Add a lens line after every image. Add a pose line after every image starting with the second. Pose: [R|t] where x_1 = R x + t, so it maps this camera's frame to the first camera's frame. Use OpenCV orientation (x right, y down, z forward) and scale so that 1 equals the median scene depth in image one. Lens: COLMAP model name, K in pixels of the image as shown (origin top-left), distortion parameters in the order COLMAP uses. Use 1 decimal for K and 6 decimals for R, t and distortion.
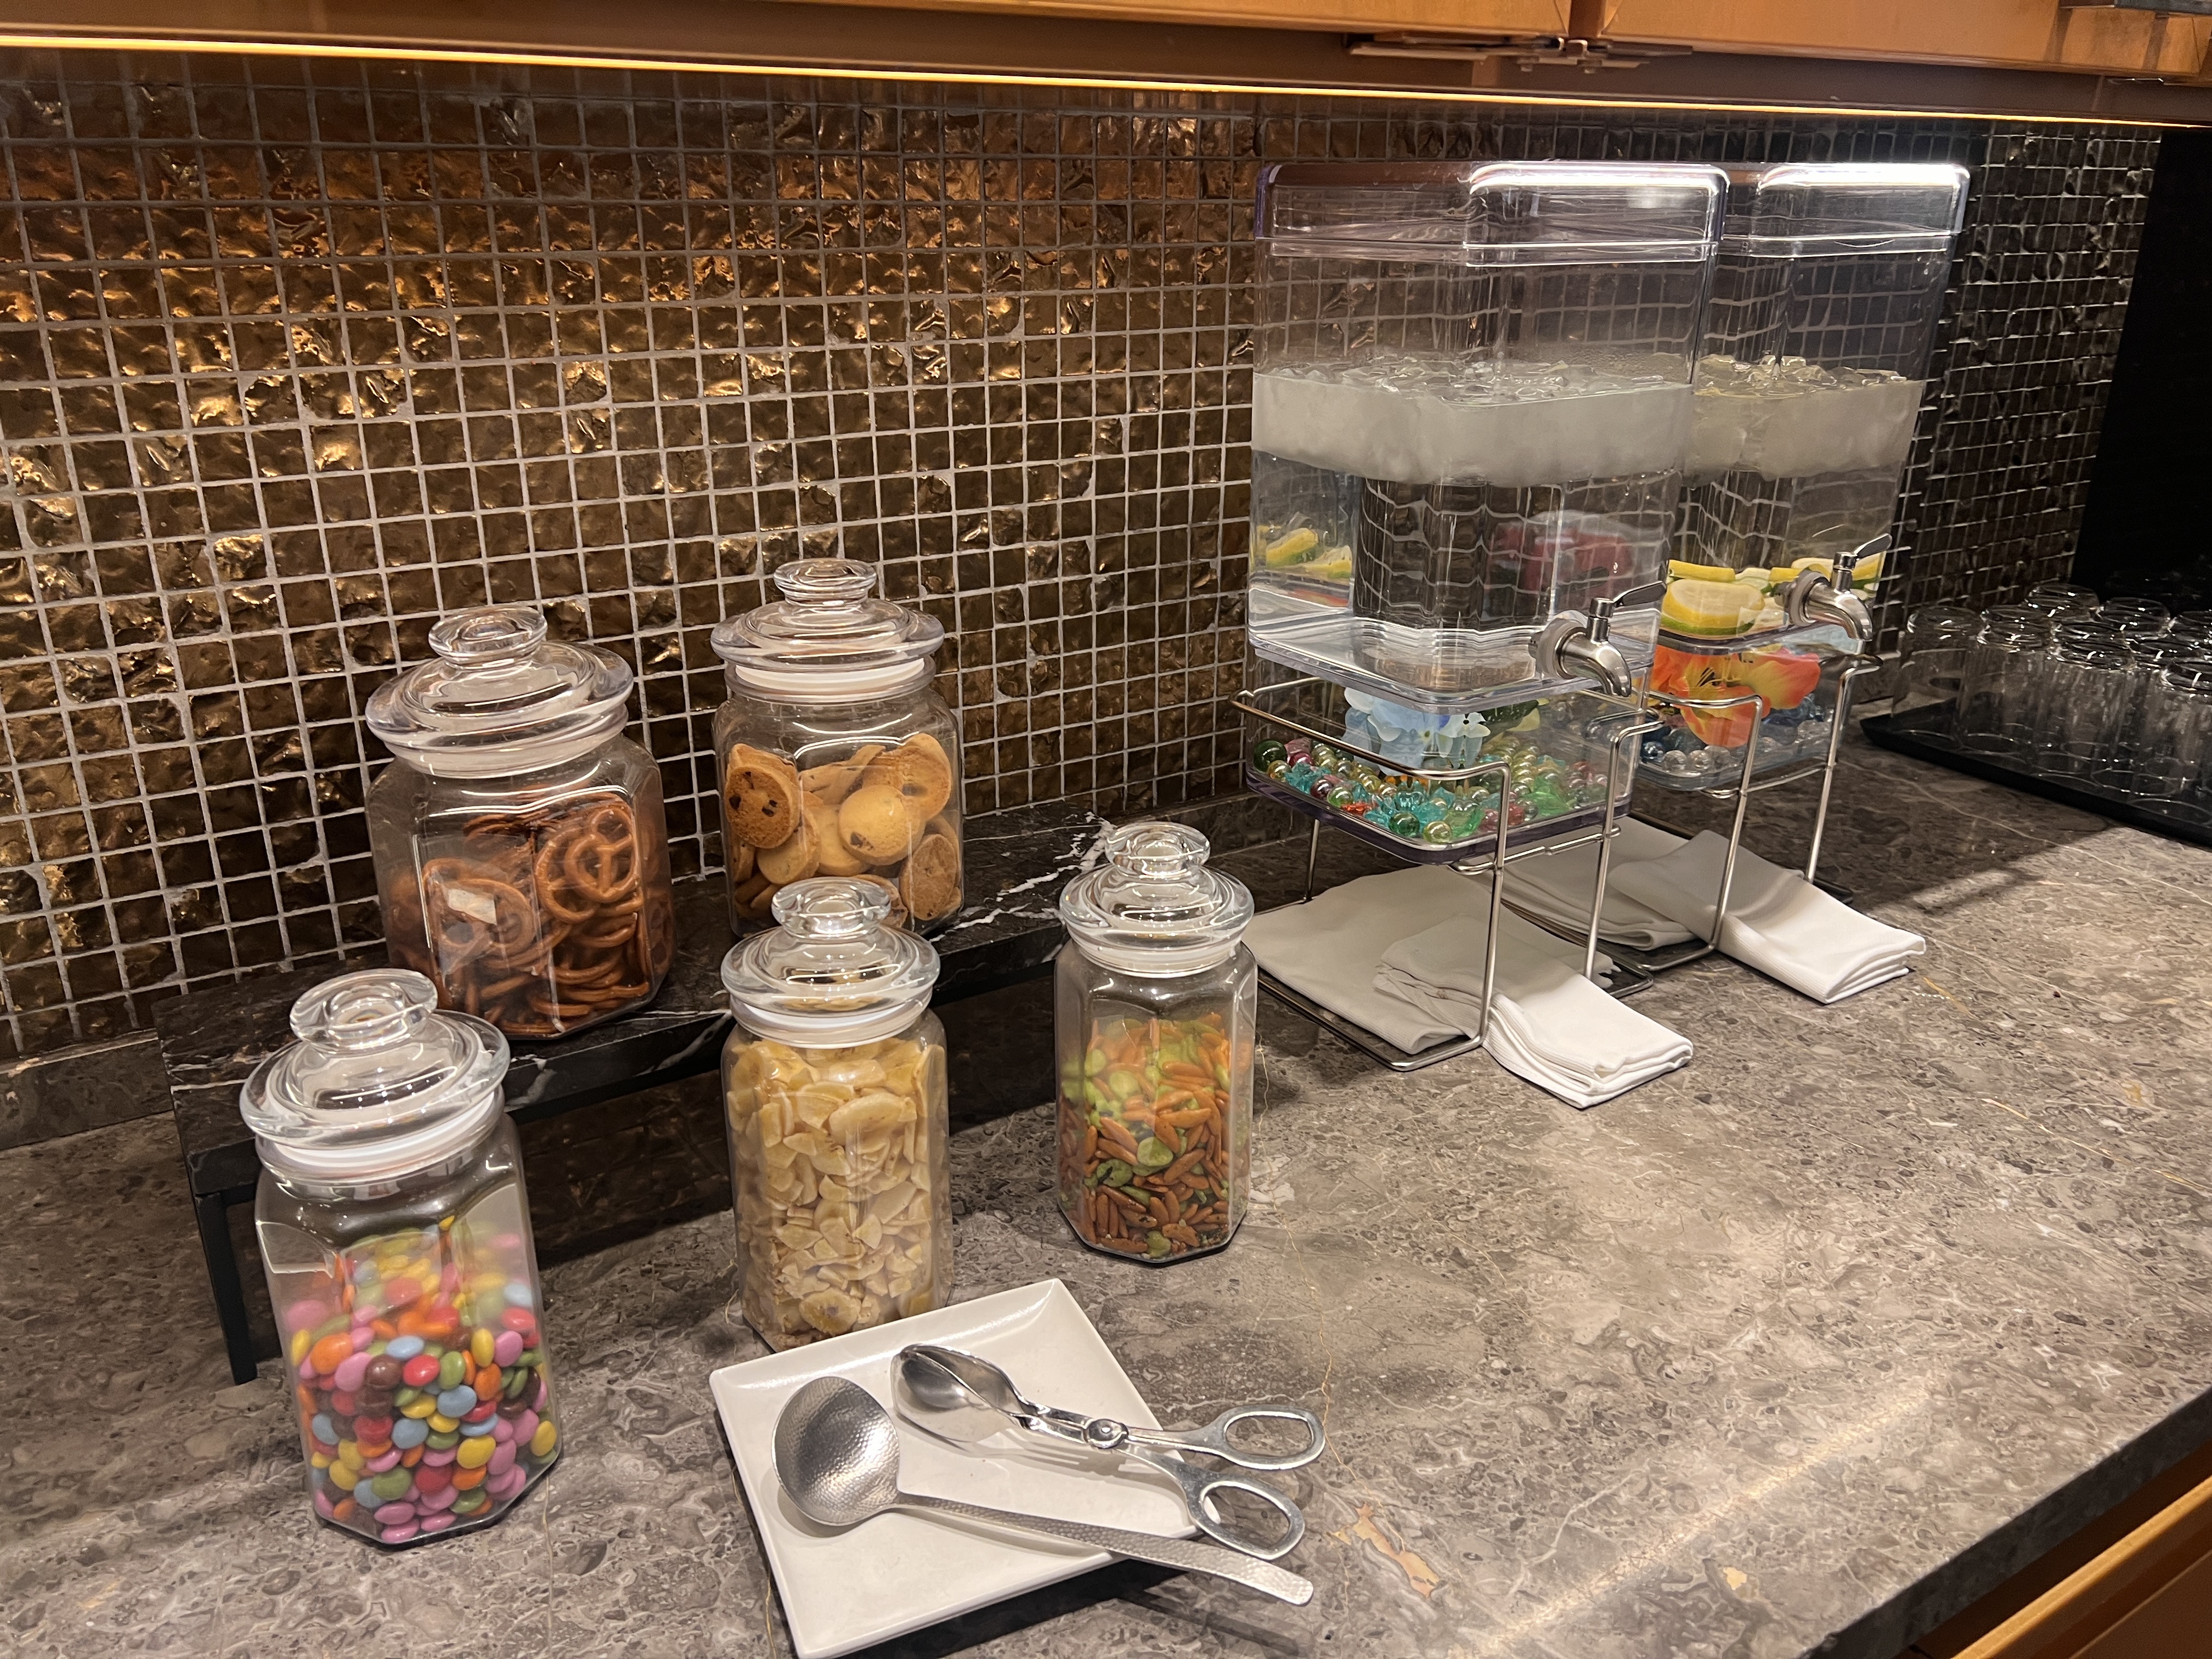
lens RADIAL K [[1674.6, 0, 1100.4], [0, 1674.6, 837.0], [0, 0, 1]] dist [0.049241, -0.058897]
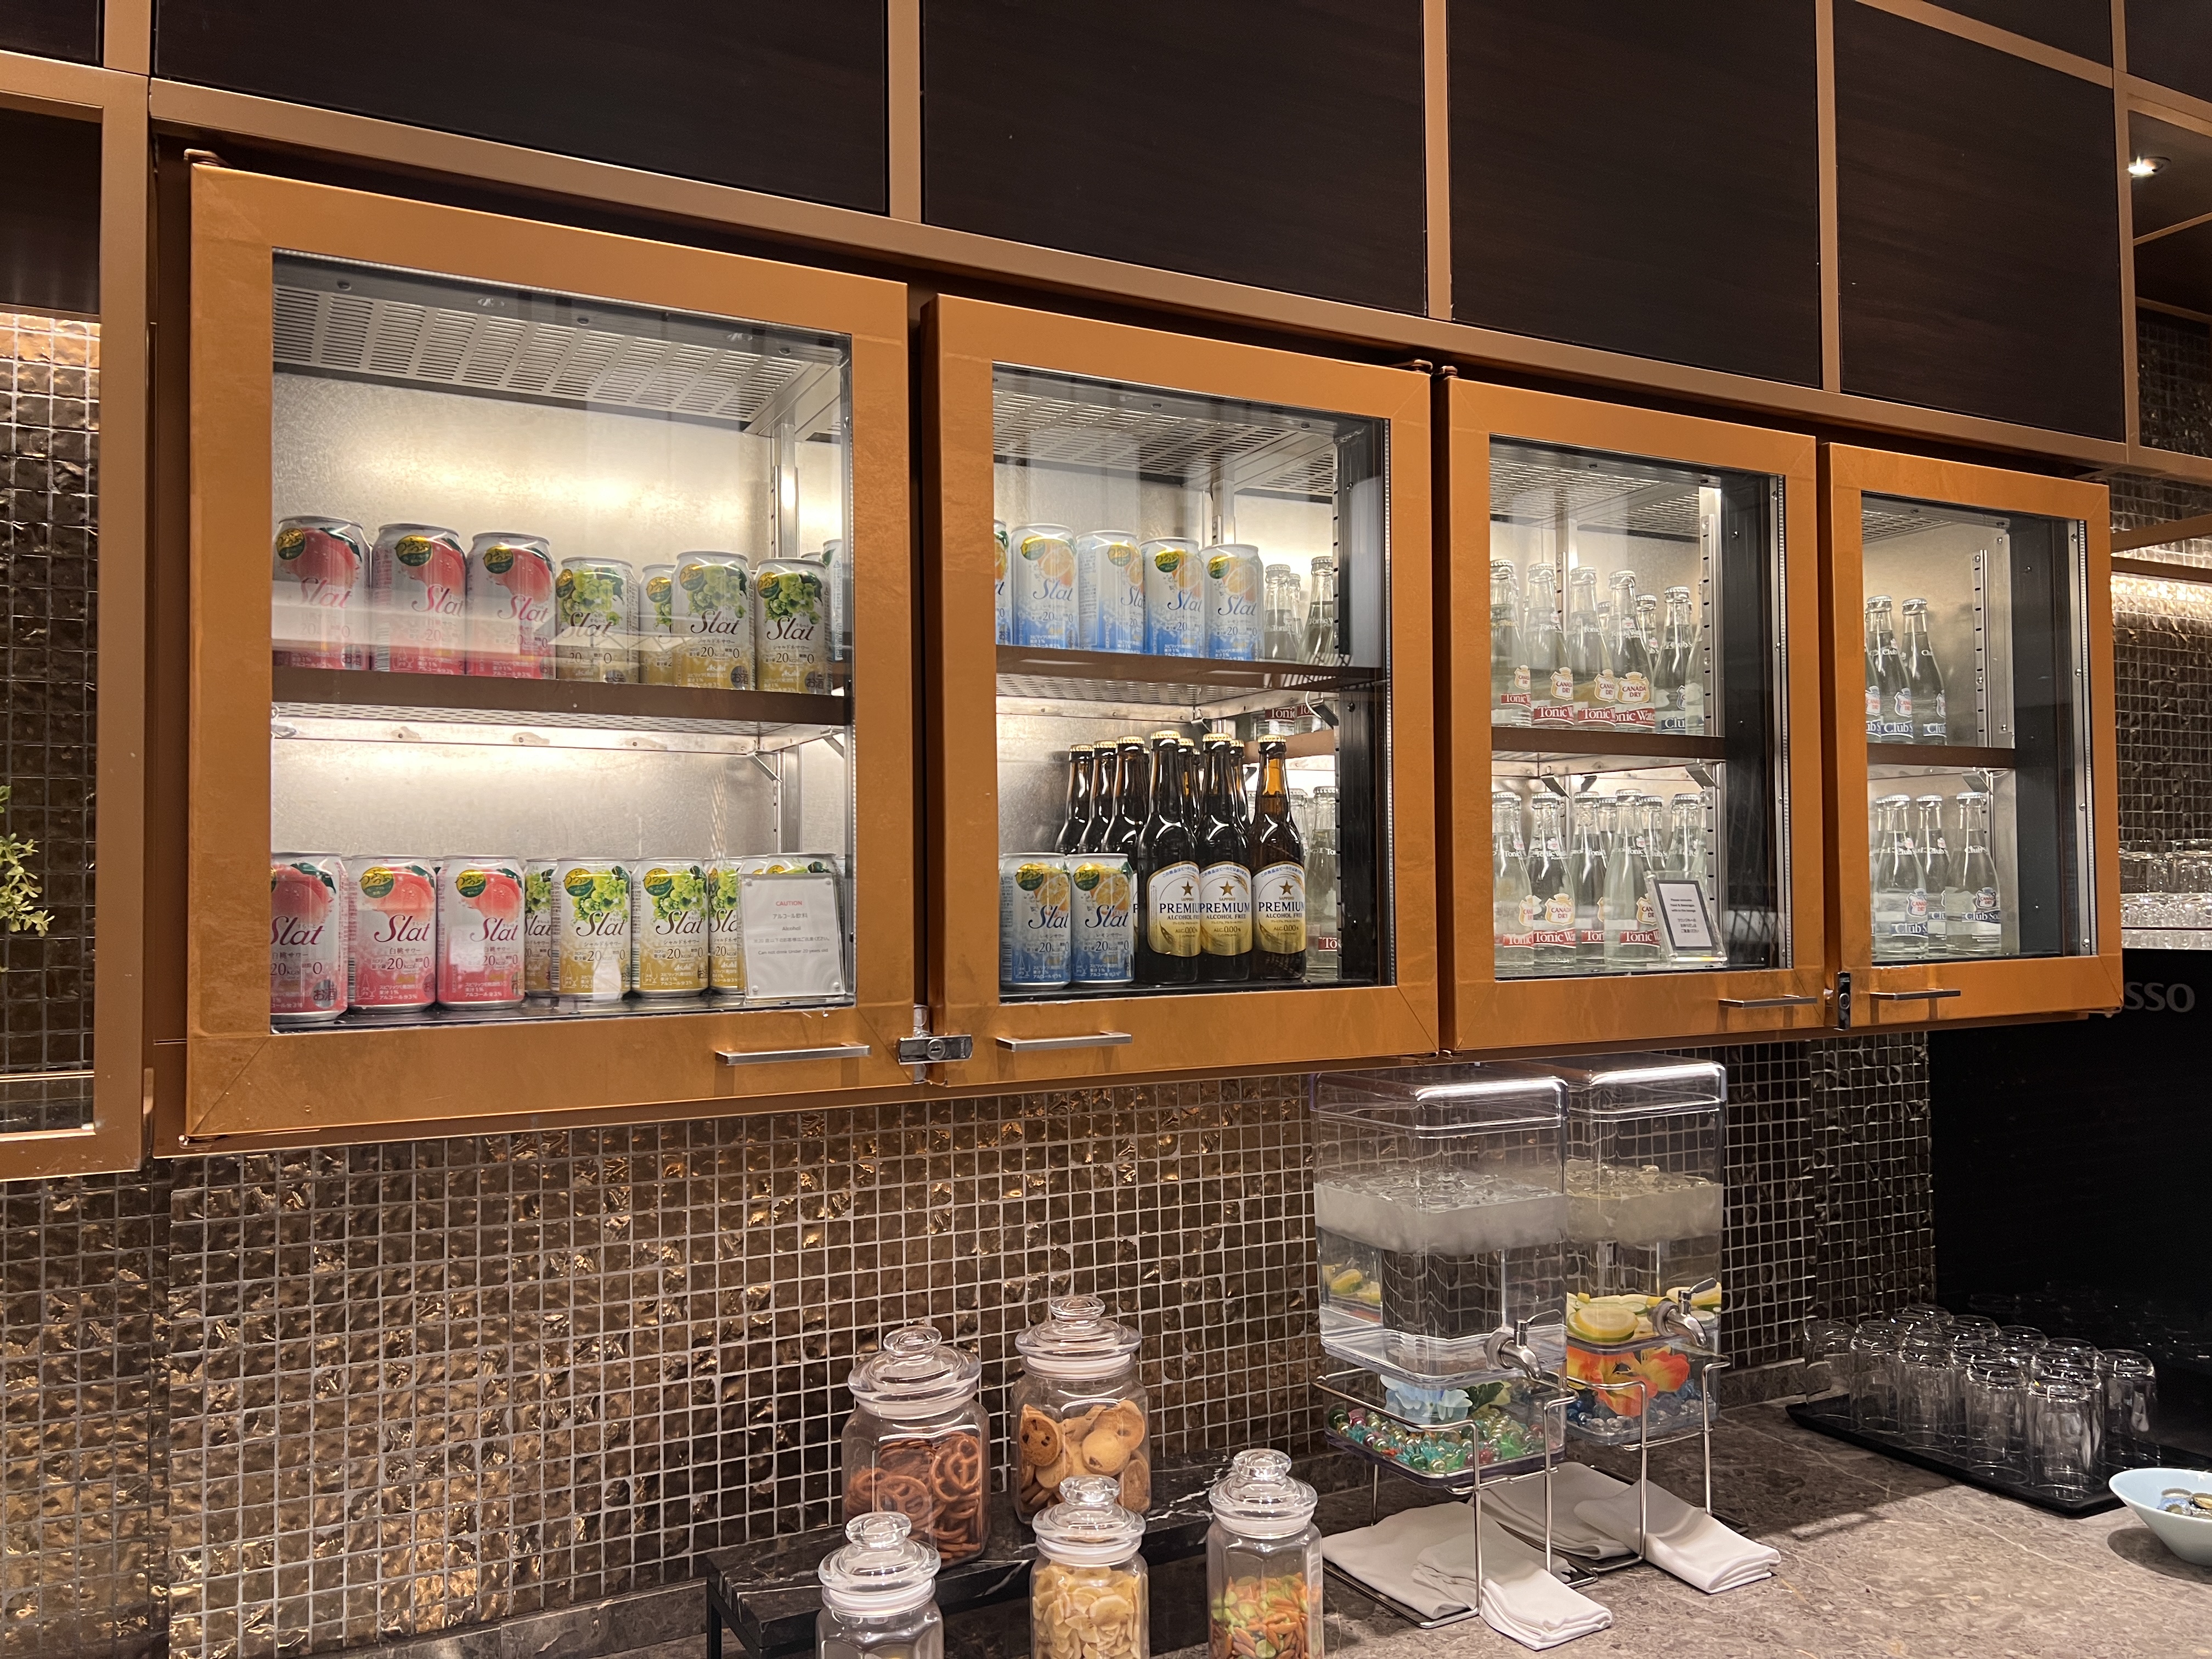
lens RADIAL K [[1674.6, 0, 1110.2], [0, 1674.6, 827.6], [0, 0, 1]] dist [0.049241, -0.058897]
pose [[0.997506, -0.020023, -0.067678, 0.005823], [-0.008727, 0.916561, -0.399800, 0.085952], [0.070036, 0.399393, 0.914101, -0.770280]]
